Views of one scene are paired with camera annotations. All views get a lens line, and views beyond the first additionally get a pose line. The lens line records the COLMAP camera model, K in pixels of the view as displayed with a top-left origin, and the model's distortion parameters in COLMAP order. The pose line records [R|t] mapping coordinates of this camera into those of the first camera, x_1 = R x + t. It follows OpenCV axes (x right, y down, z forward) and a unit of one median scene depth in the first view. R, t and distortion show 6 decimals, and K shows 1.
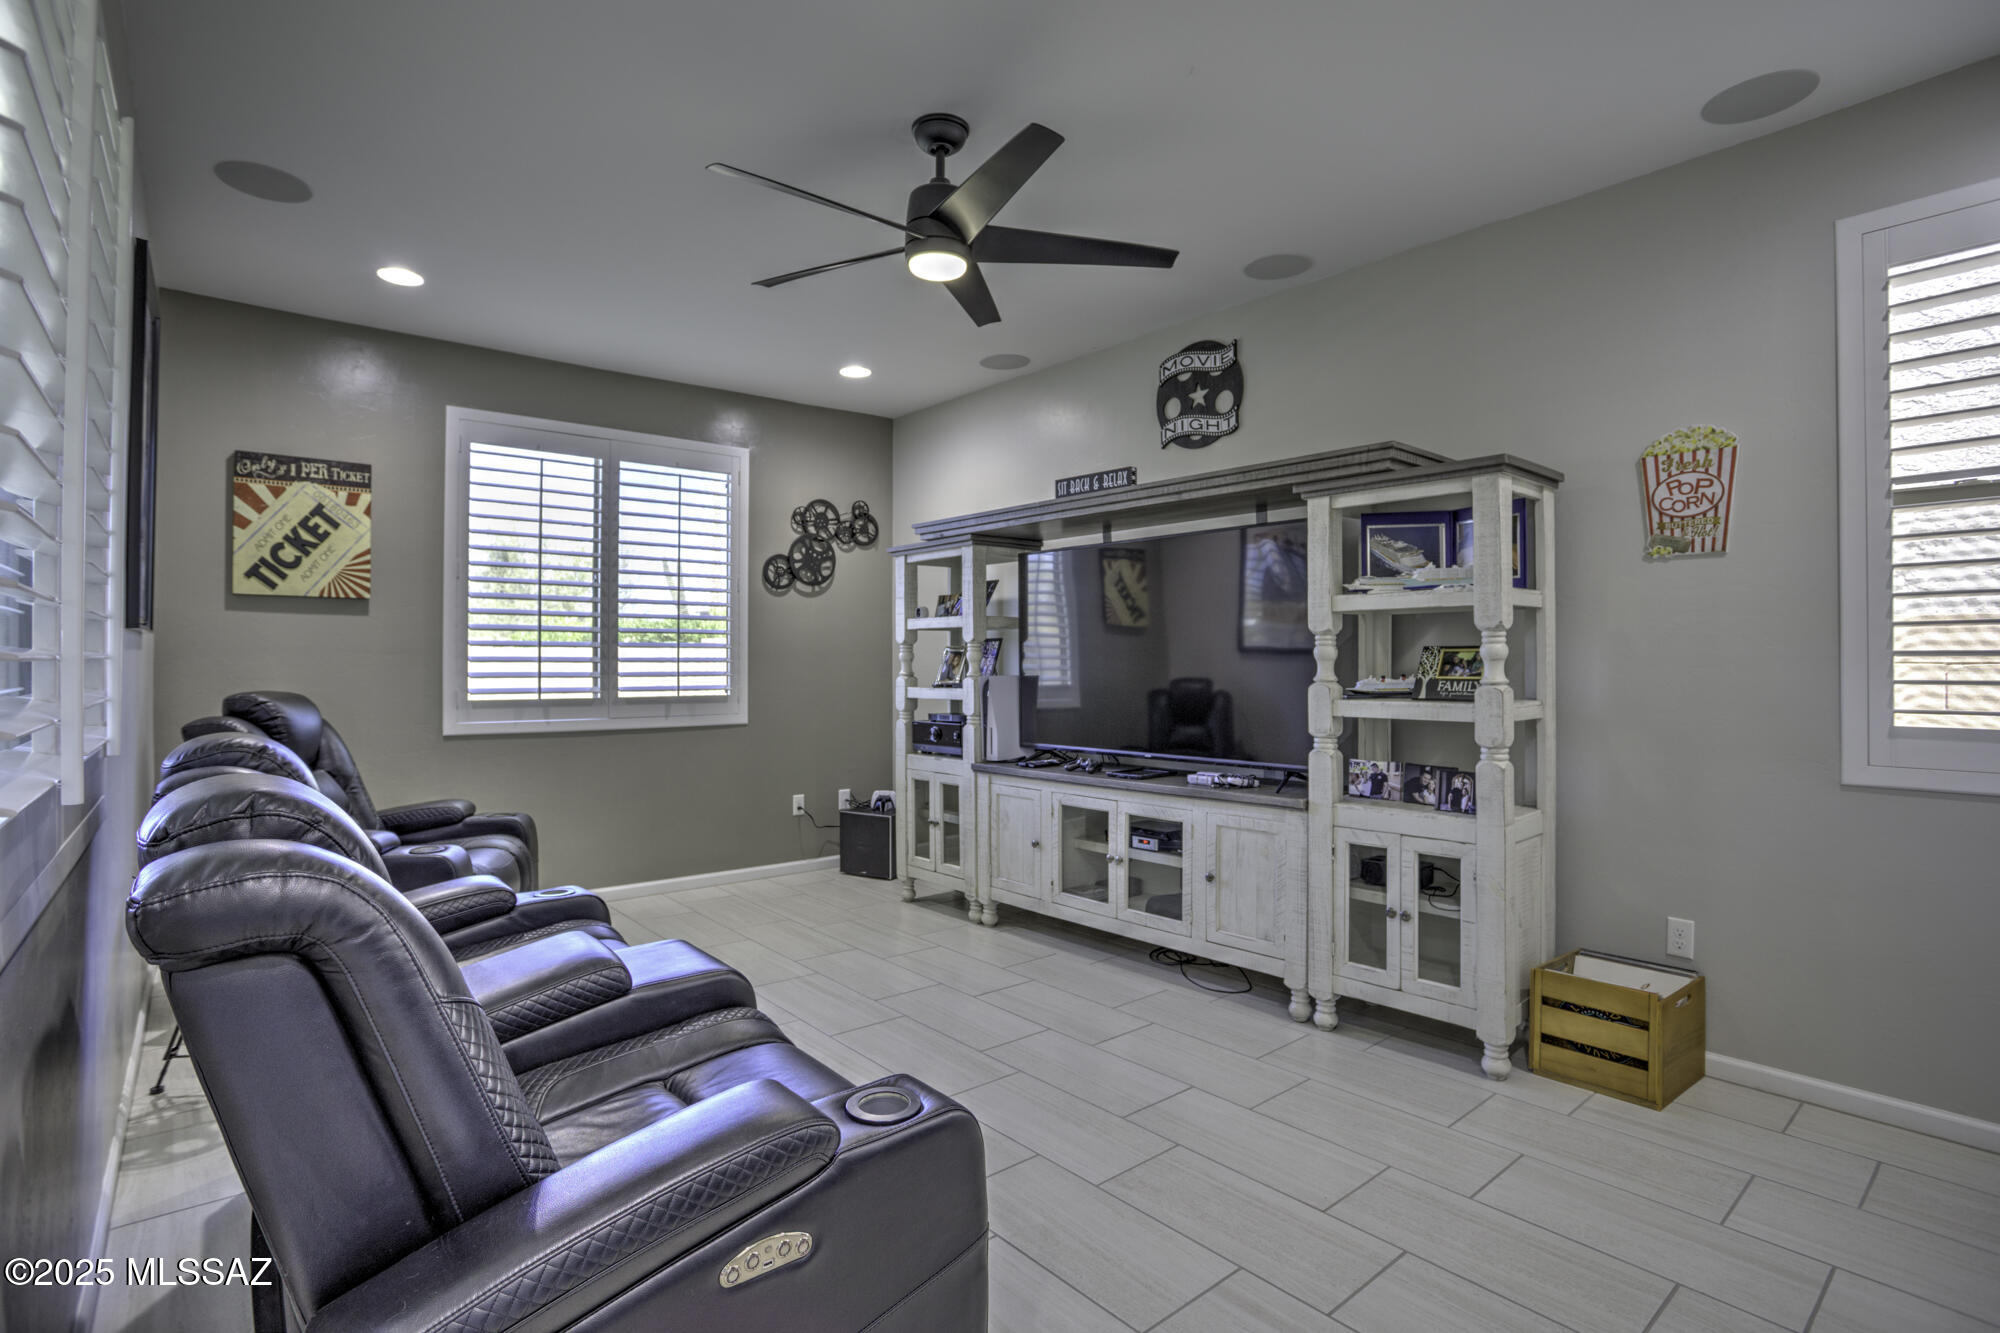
lens RADIAL K [[968.4, 0, 991.5], [0, 968.4, 660.8], [0, 0, 1]] dist [-0.074981, 0.030153]
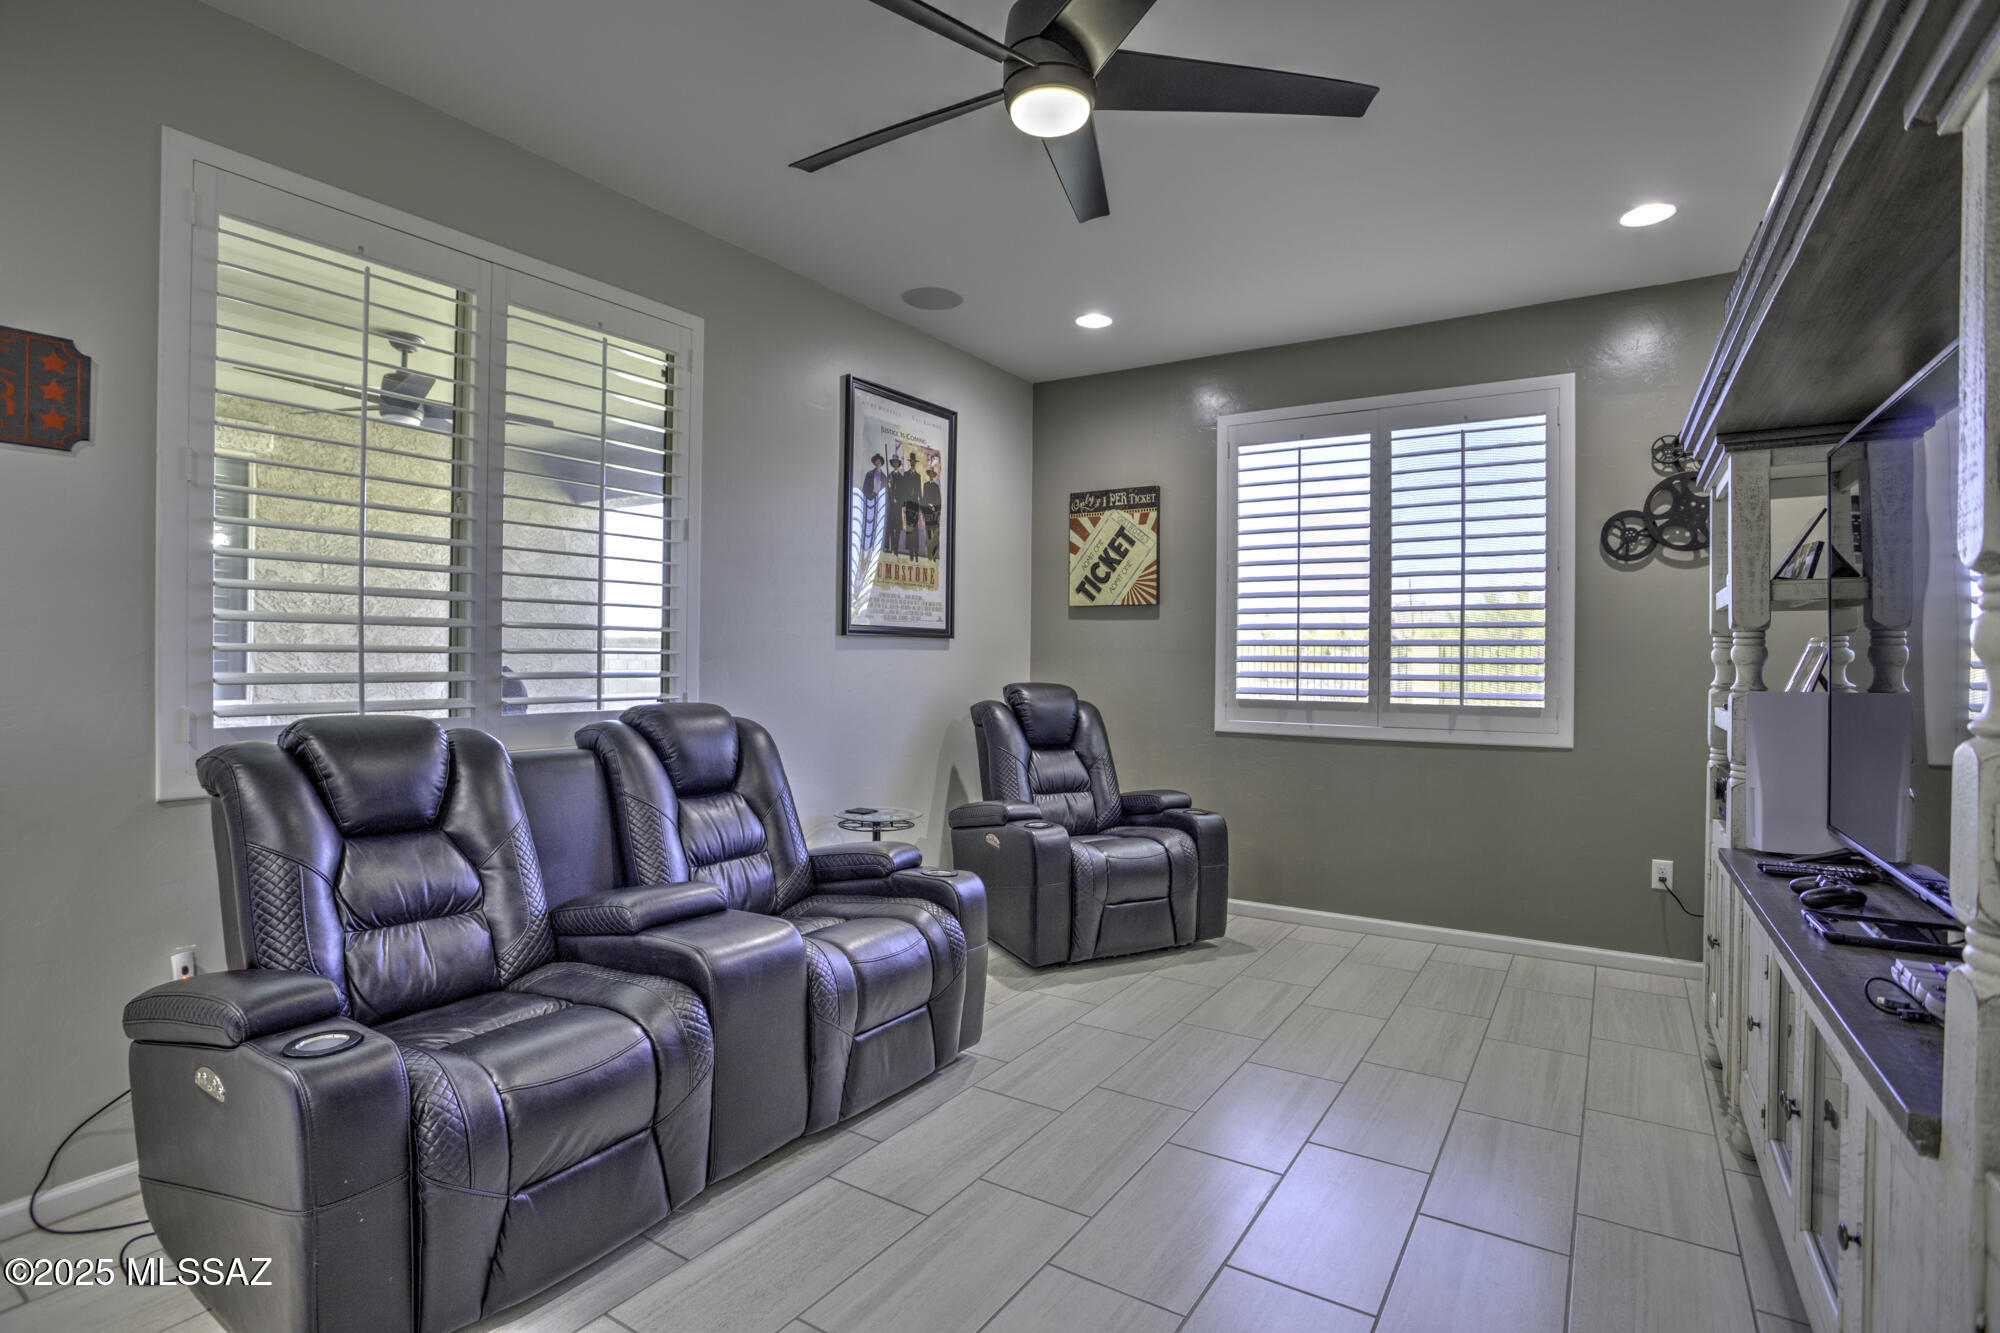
lens RADIAL K [[968.4, 0, 991.5], [0, 968.4, 660.8], [0, 0, 1]] dist [-0.074981, 0.030153]
pose [[0.296975, 0.003886, -0.954877, 0.393464], [-0.008515, 0.999963, 0.001421, 0.001741], [0.954847, 0.007708, 0.296997, 0.476112]]
